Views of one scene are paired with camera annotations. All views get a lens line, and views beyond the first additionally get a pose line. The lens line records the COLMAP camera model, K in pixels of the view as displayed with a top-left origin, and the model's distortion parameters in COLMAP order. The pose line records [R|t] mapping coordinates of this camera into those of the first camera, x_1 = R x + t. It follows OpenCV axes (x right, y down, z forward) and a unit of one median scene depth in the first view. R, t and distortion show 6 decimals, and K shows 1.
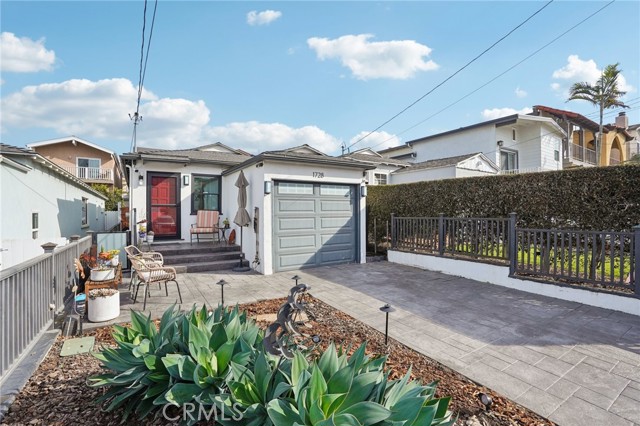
lens RADIAL K [[299.6, 0, 324.4], [0, 299.6, 213.9], [0, 0, 1]] dist [-0.064183, 0.022540]
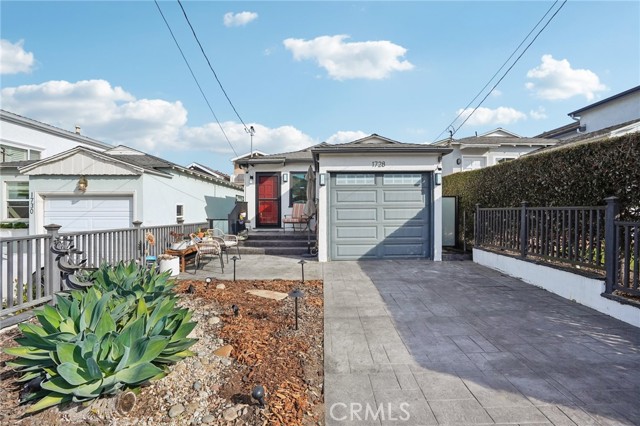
lens RADIAL K [[299.6, 0, 325.6], [0, 299.6, 209.7], [0, 0, 1]] dist [-0.064183, 0.022540]
pose [[0.841280, -0.001484, -0.540598, 0.350021], [-0.001170, 0.999989, -0.004566, 0.020754], [0.540599, 0.004474, 0.841269, 0.097638]]
